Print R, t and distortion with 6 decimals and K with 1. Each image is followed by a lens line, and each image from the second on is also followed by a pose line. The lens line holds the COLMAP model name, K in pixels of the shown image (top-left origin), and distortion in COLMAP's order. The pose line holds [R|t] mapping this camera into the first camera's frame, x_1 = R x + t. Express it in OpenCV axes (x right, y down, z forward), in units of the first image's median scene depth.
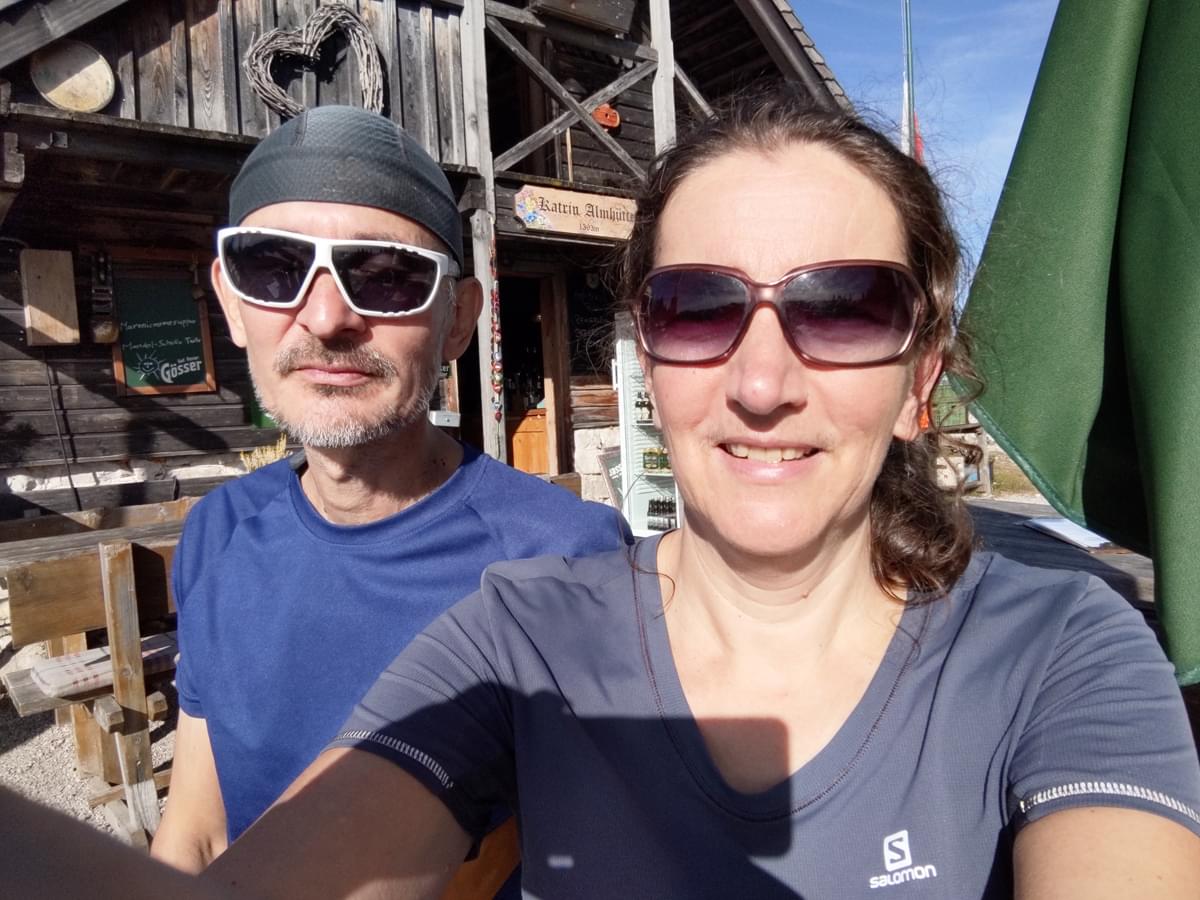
lens RADIAL K [[775.5, 0, 600.0], [0, 775.5, 450.0], [0, 0, 1]] dist [0.076006, -0.127483]
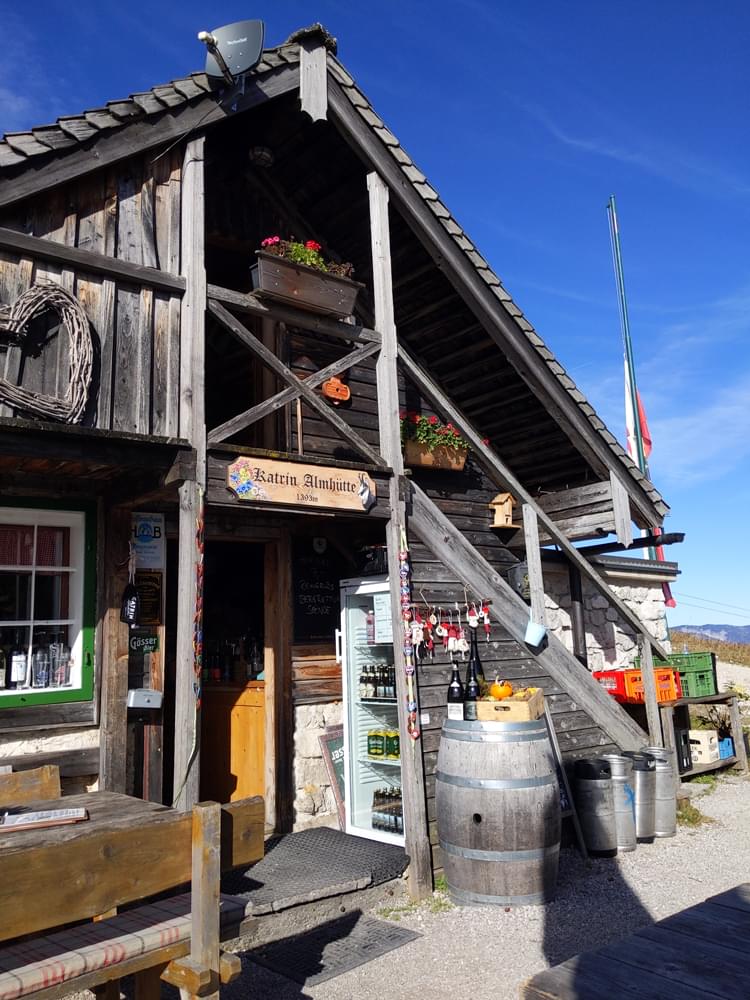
lens RADIAL K [[723.5, 0, 375.0], [0, 723.5, 500.0], [0, 0, 1]] dist [0.098027, -0.208795]
pose [[0.999890, 0.010820, 0.010149, 0.062476], [-0.008029, 0.969980, -0.243051, -0.066391], [-0.012474, 0.242943, 0.969960, 0.130481]]
